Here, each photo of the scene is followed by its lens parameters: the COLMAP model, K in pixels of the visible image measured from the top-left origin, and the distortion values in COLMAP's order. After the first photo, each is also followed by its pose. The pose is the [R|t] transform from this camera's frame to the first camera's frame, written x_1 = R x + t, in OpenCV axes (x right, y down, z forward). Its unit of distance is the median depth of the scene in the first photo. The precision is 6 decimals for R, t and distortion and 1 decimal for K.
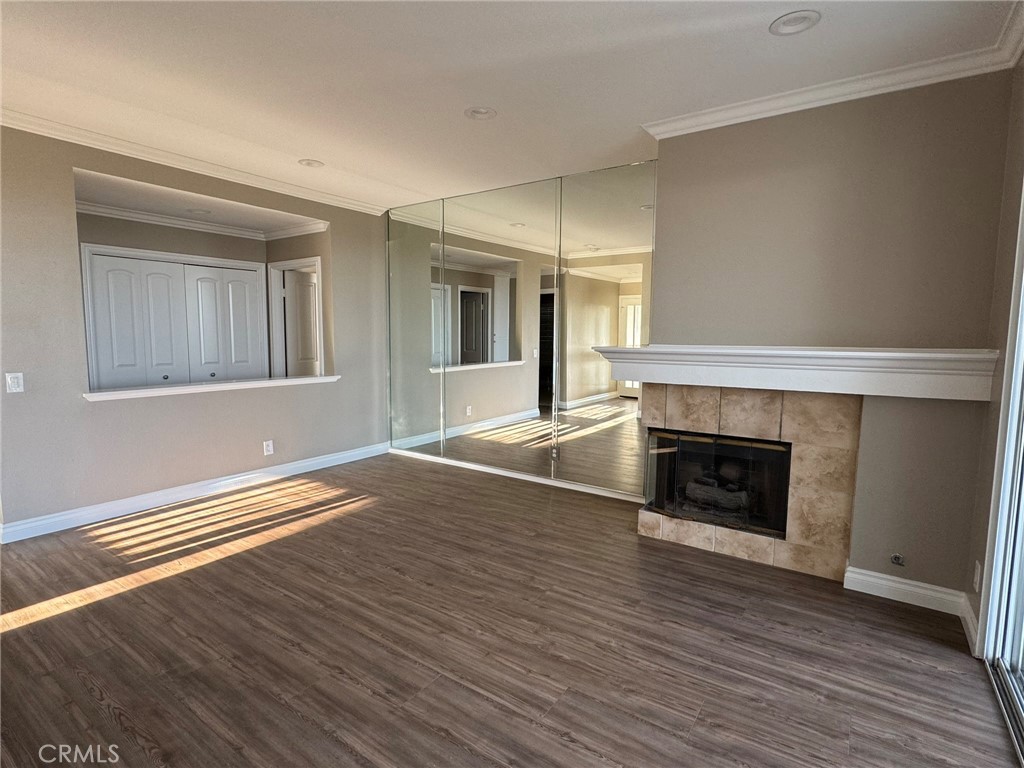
lens RADIAL K [[516.3, 0, 517.4], [0, 516.3, 379.4], [0, 0, 1]] dist [-0.001569, -0.000075]
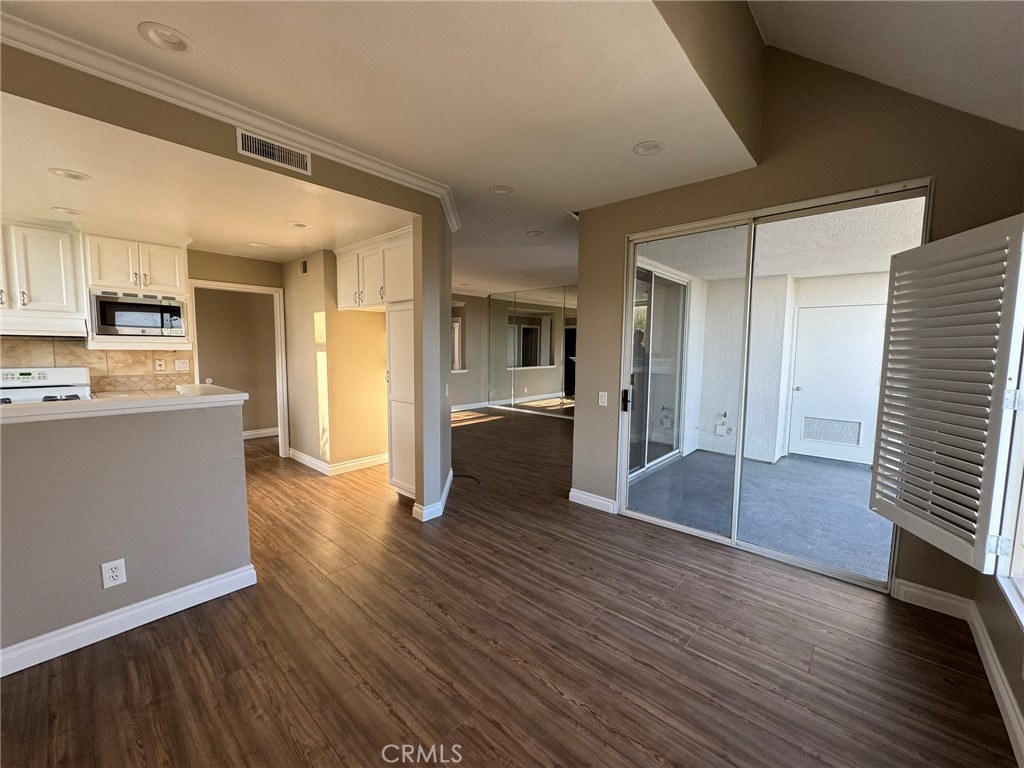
lens RADIAL K [[407.8, 0, 513.6], [0, 407.8, 383.4], [0, 0, 1]] dist [-0.001229, 0.000201]
pose [[0.991067, 0.013135, -0.132720, 0.061449], [-0.014083, 0.999882, -0.006208, 0.043010], [0.132623, 0.008021, 0.991134, -0.518150]]
